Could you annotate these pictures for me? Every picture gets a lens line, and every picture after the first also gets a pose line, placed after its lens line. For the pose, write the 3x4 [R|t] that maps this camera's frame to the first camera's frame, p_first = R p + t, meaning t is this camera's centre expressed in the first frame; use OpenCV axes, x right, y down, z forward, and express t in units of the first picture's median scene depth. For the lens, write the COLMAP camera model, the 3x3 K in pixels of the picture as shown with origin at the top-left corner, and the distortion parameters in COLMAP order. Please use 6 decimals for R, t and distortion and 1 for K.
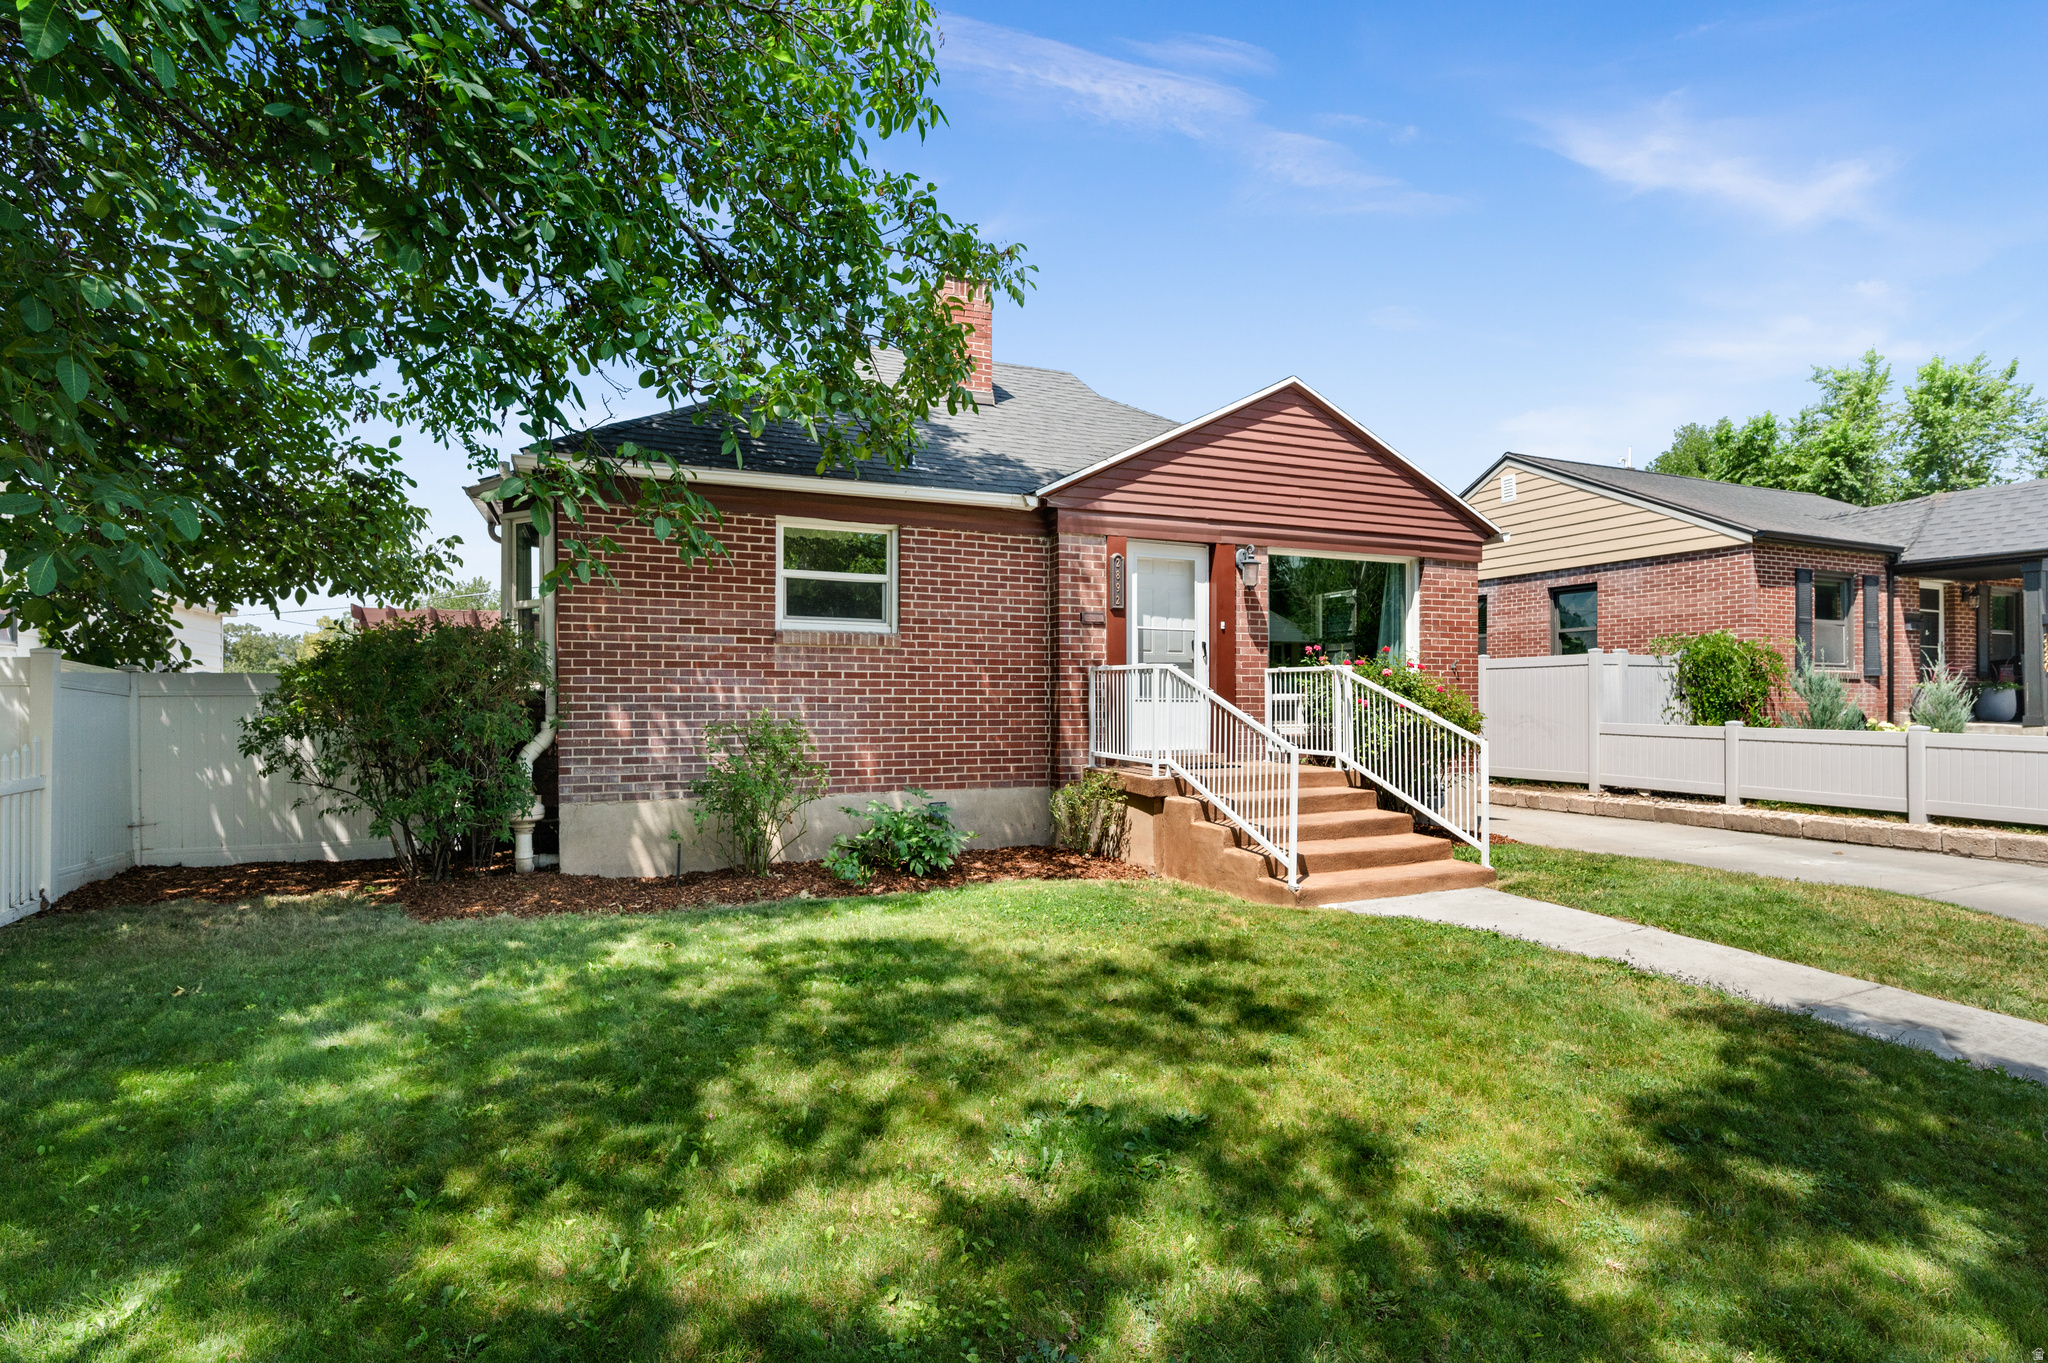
lens RADIAL K [[1029.8, 0, 1024.0], [0, 1029.8, 681.5], [0, 0, 1]] dist [-0.002184, -0.000011]
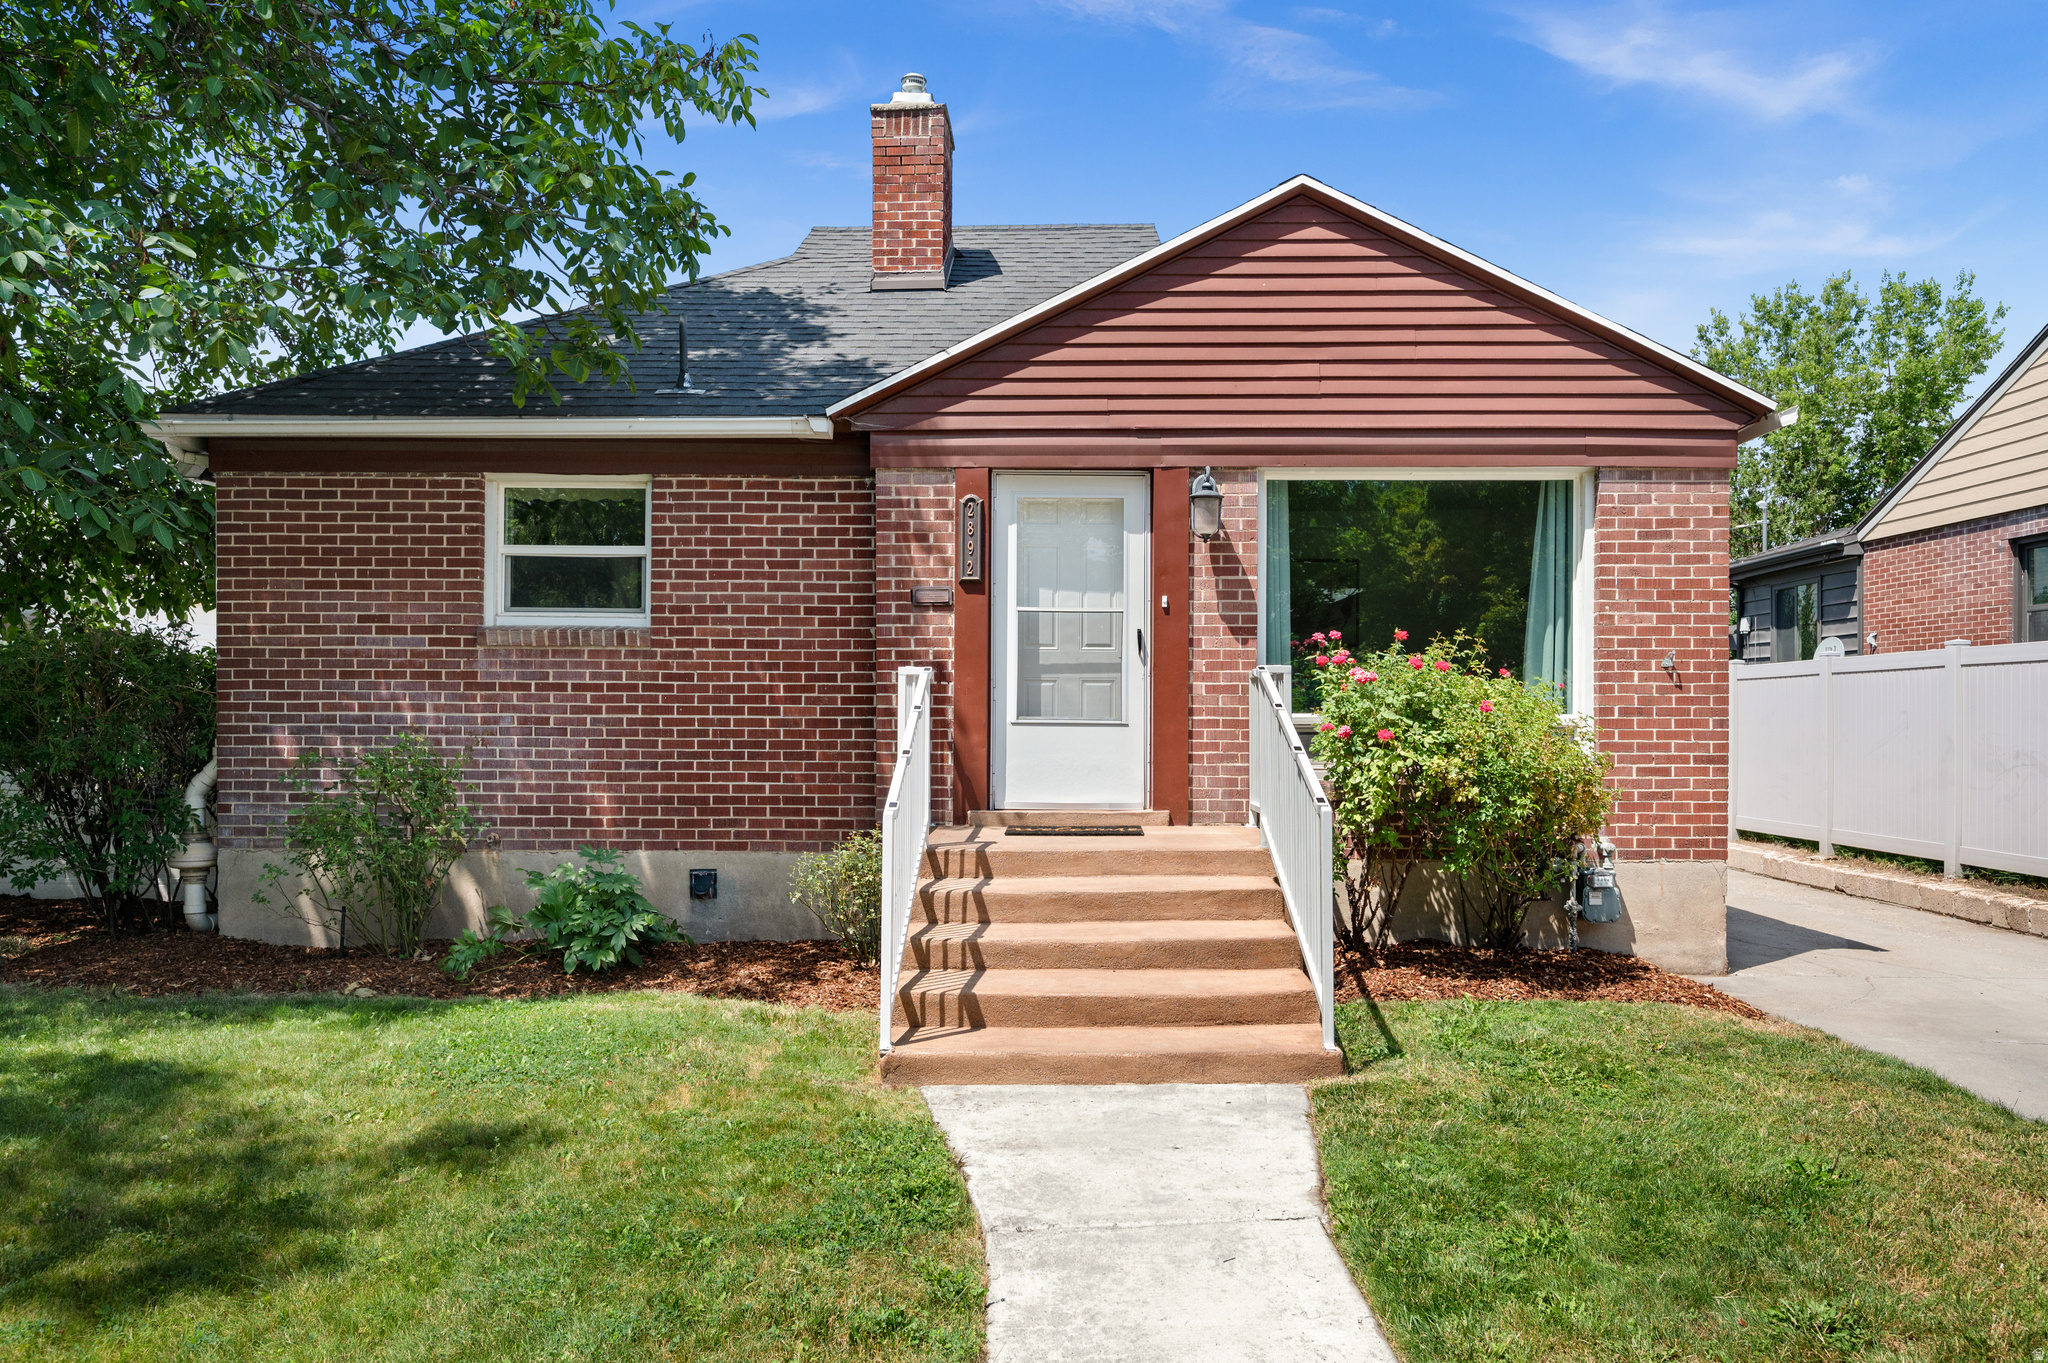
lens RADIAL K [[1376.9, 0, 1024.0], [0, 1376.9, 681.5], [0, 0, 1]] dist [-0.001202, -0.002695]
pose [[0.909825, -0.005697, -0.414953, 0.500397], [0.004599, 0.999983, -0.003645, -0.004964], [0.414967, 0.001408, 0.909836, 0.244123]]
